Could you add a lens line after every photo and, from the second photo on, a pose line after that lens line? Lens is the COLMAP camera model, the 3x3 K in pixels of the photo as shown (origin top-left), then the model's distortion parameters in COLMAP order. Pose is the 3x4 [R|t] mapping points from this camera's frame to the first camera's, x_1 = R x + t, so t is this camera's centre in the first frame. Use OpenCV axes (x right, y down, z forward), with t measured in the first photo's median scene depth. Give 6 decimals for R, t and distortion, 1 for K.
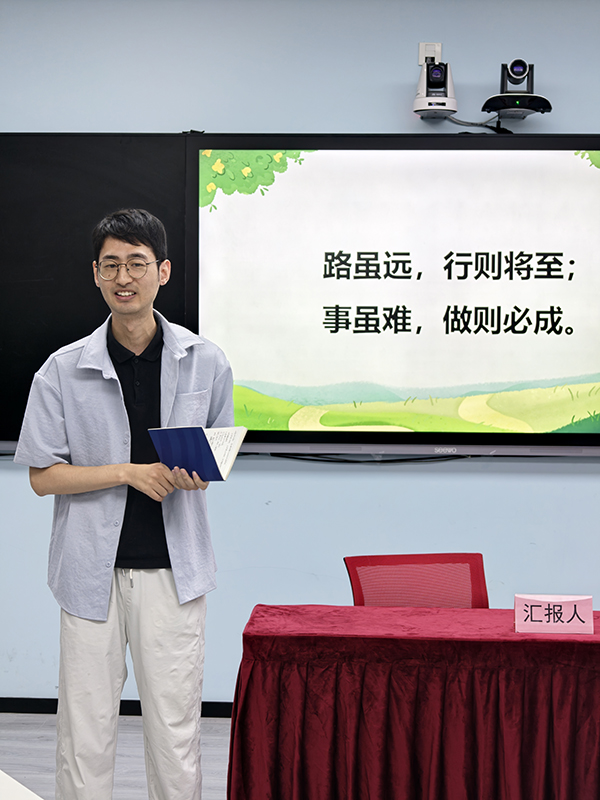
lens RADIAL K [[1629.5, 0, 300.0], [0, 1629.5, 400.0], [0, 0, 1]] dist [0.061253, -0.332116]
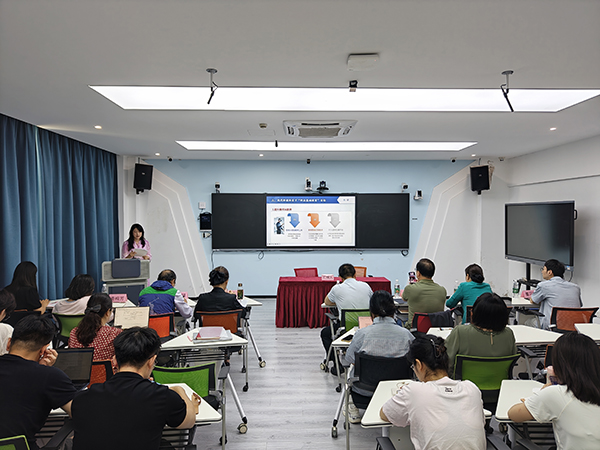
lens RADIAL K [[395.2, 0, 300.0], [0, 395.2, 225.0], [0, 0, 1]] dist [0.099622, 0.000090]
pose [[0.998196, -0.008156, 0.059477, -0.040331], [0.009066, 0.999846, -0.015052, -0.046965], [-0.059345, 0.015564, 0.998116, -0.506962]]
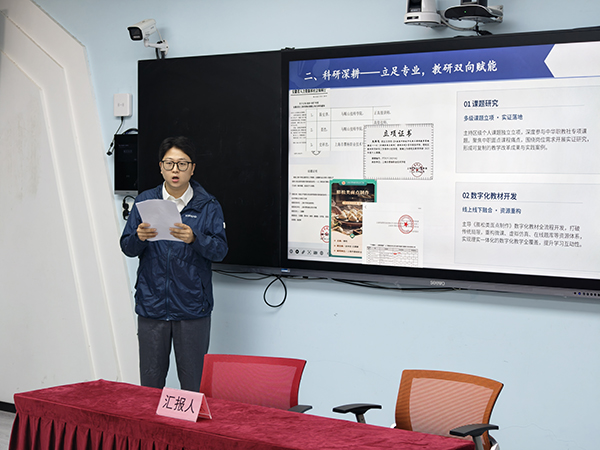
lens RADIAL K [[1222.2, 0, 300.0], [0, 1222.2, 225.0], [0, 0, 1]] dist [0.061253, -0.332116]
pose [[0.805548, 0.025052, -0.592001, 0.810988], [-0.023681, 0.999669, 0.010080, -0.031781], [0.592058, 0.005899, 0.805874, 0.216595]]
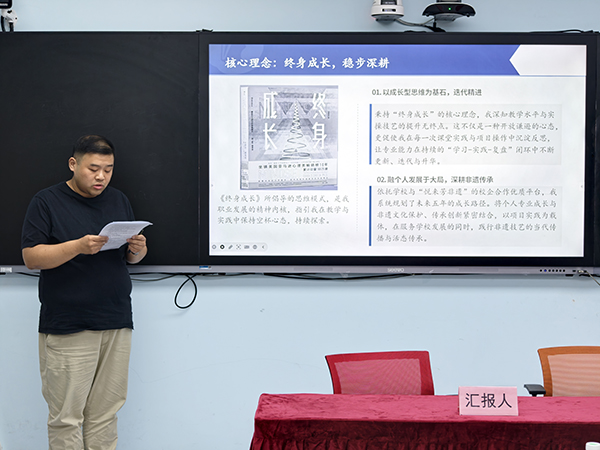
lens RADIAL K [[1222.2, 0, 300.0], [0, 1222.2, 225.0], [0, 0, 1]] dist [0.061253, -0.332116]
pose [[0.999574, -0.005649, 0.028621, -0.024399], [0.005441, 0.999958, 0.007317, -0.019400], [-0.028661, -0.007159, 0.999564, 0.008258]]
